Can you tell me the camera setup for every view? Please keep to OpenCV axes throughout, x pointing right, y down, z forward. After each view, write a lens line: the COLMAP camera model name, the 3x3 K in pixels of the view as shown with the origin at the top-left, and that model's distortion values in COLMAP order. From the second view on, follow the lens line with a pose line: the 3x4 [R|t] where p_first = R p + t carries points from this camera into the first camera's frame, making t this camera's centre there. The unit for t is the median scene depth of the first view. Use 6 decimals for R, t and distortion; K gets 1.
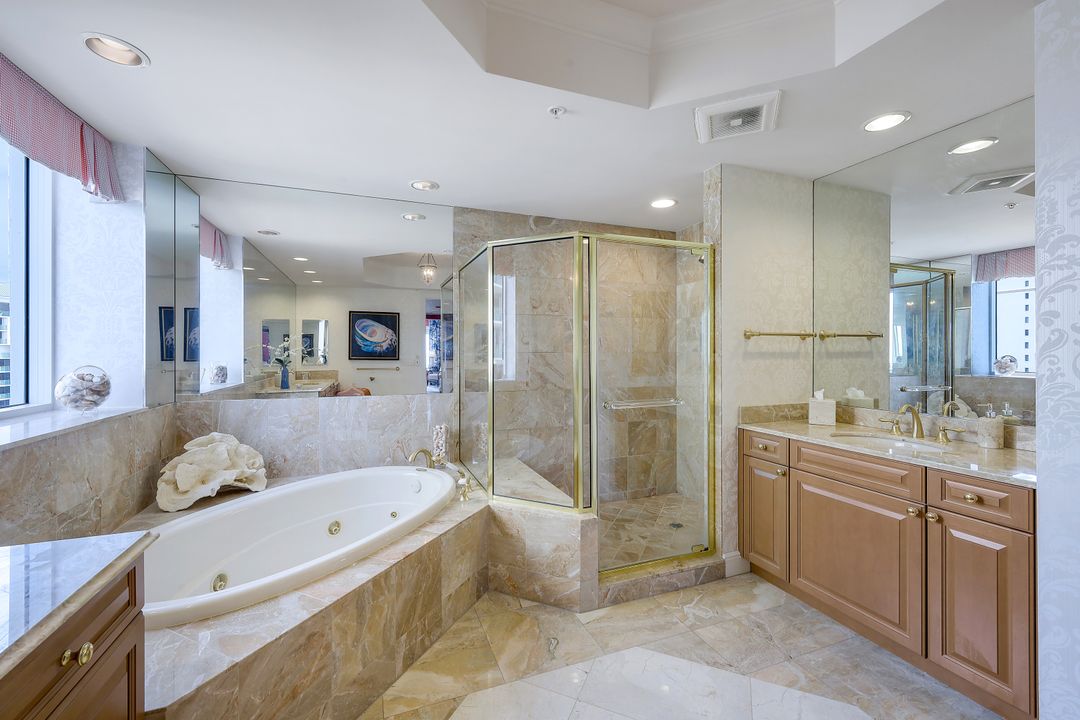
lens RADIAL K [[438.3, 0, 535.6], [0, 438.3, 352.0], [0, 0, 1]] dist [-0.001352, 0.000151]
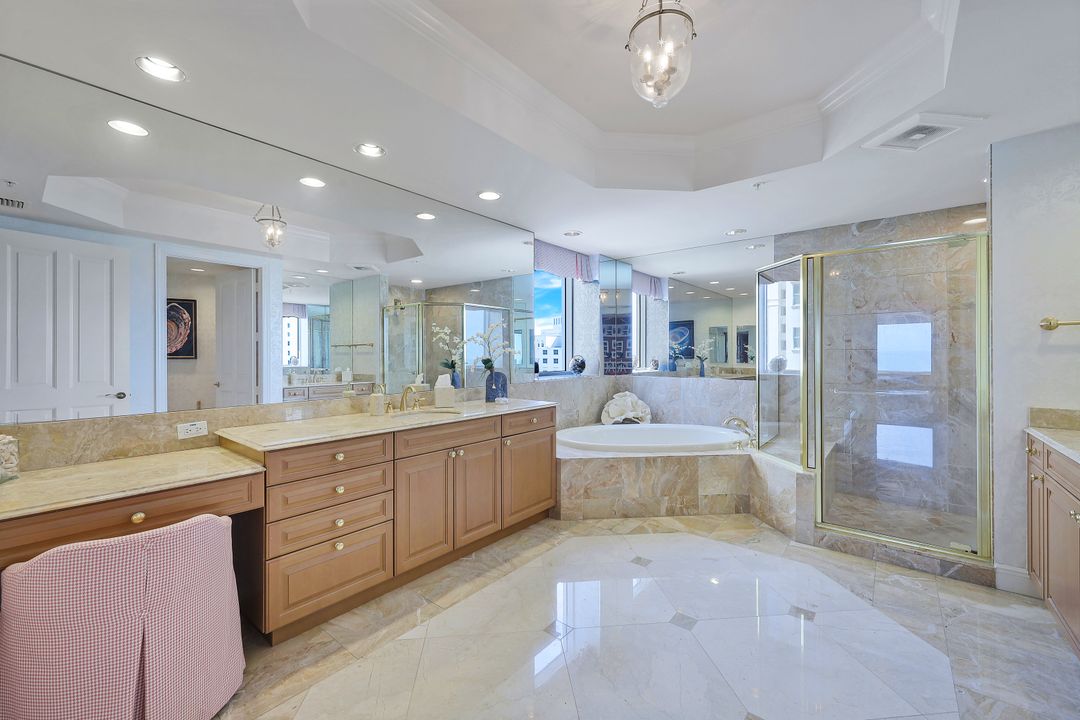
lens RADIAL K [[438.3, 0, 540.1], [0, 438.3, 355.0], [0, 0, 1]] dist [-0.001352, 0.000151]
pose [[0.503853, 0.002913, -0.863784, 0.819759], [-0.001897, 0.999996, 0.002266, 0.021830], [0.863787, 0.000497, 0.503856, -0.333148]]
